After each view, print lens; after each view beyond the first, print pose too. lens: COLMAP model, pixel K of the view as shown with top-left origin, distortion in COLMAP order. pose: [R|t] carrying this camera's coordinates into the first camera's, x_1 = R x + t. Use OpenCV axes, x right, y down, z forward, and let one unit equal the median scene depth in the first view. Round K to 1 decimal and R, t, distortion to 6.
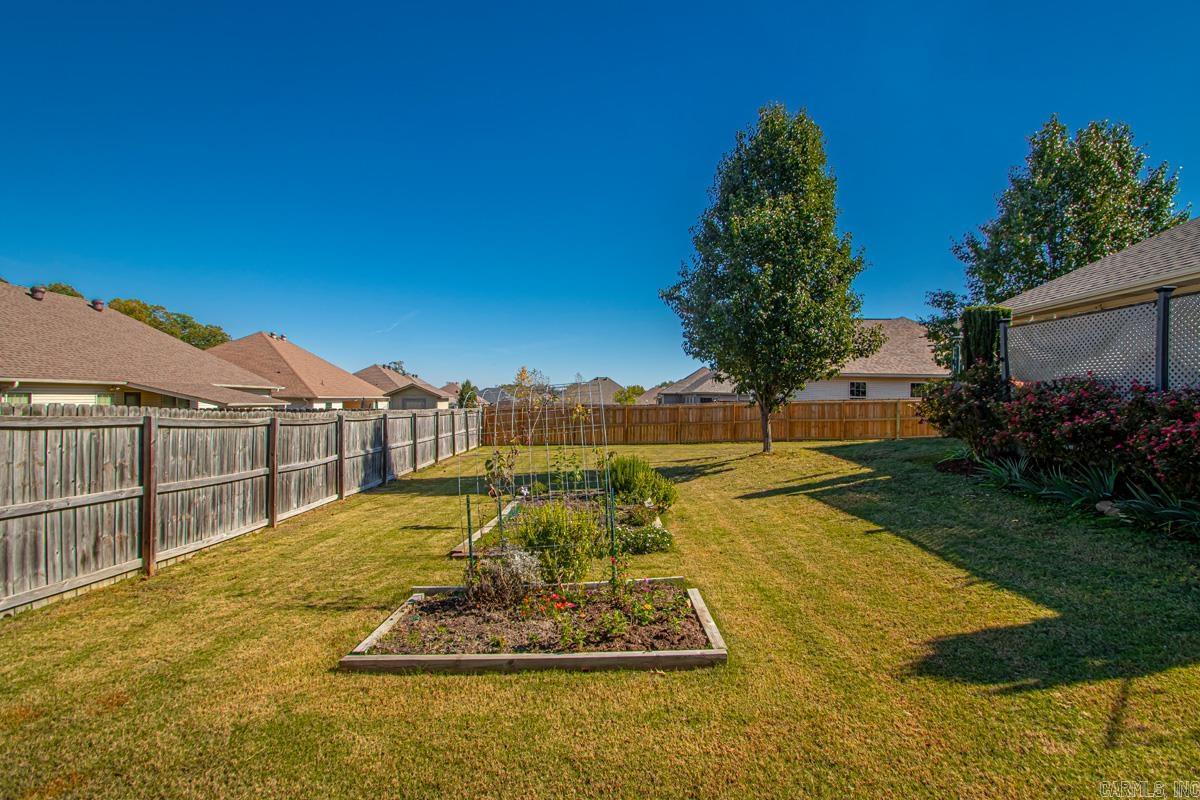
lens RADIAL K [[579.7, 0, 600.3], [0, 579.7, 400.8], [0, 0, 1]] dist [-0.006470, -0.001167]
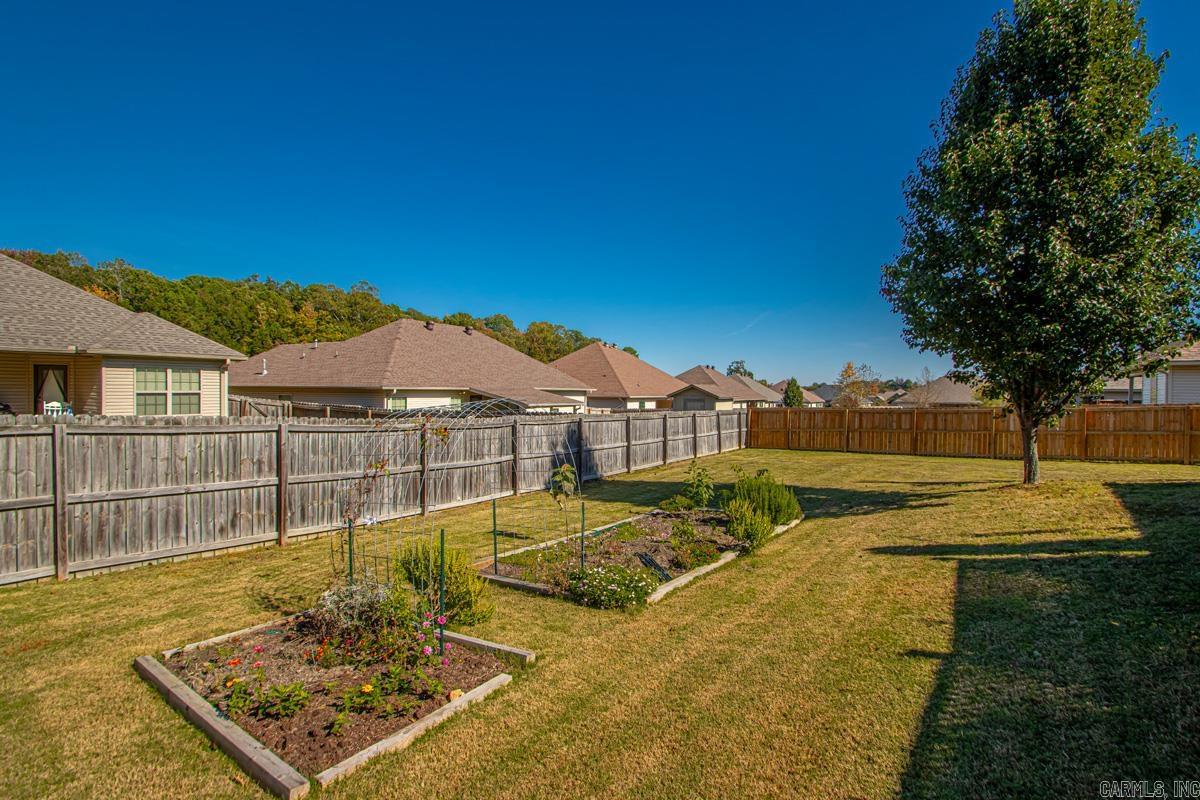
lens RADIAL K [[557.7, 0, 604.6], [0, 557.7, 402.6], [0, 0, 1]] dist [0.009859, -0.005961]
pose [[0.827834, 0.003974, -0.560959, 0.531648], [0.001195, 0.999960, 0.008847, -0.032260], [0.560972, -0.007994, 0.827796, 0.363346]]
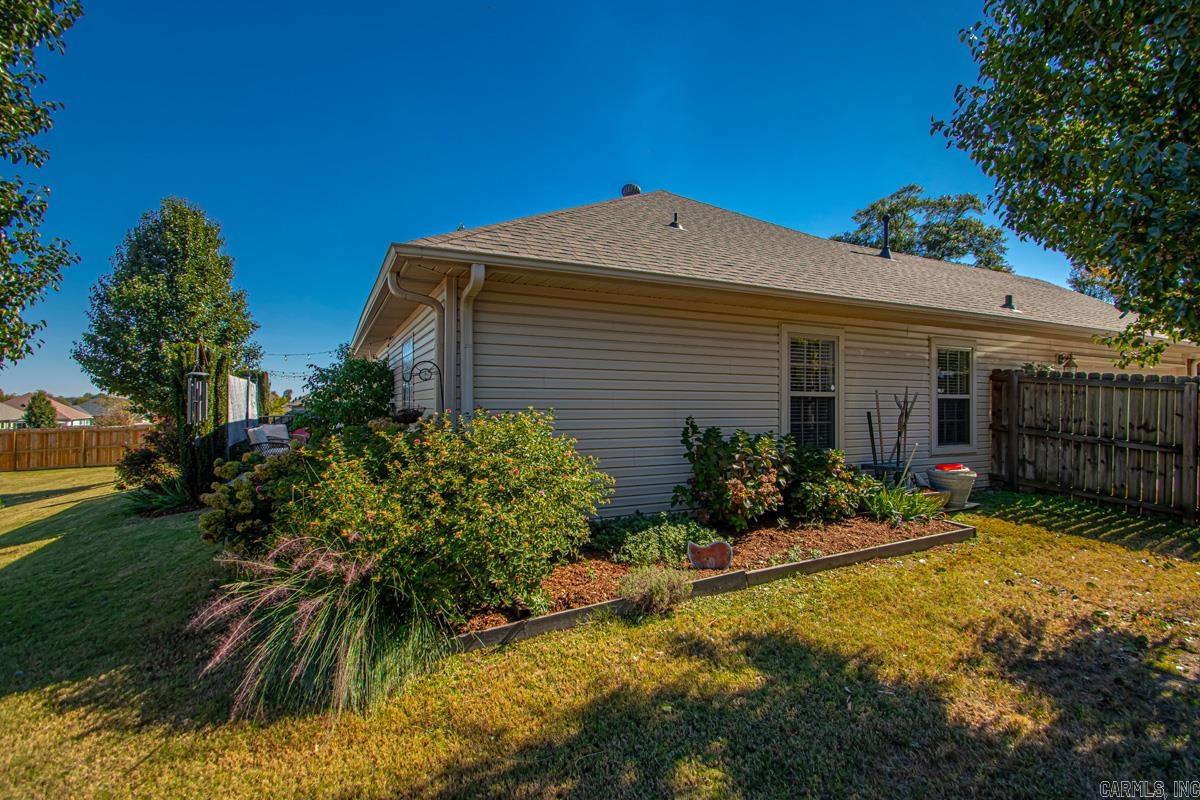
lens RADIAL K [[557.7, 0, 599.4], [0, 557.7, 406.0], [0, 0, 1]] dist [0.009859, -0.005961]
pose [[0.874035, -0.015826, 0.485606, 1.119192], [0.016433, 0.999860, 0.003009, -0.077263], [-0.485585, 0.005350, 0.874173, -1.182777]]
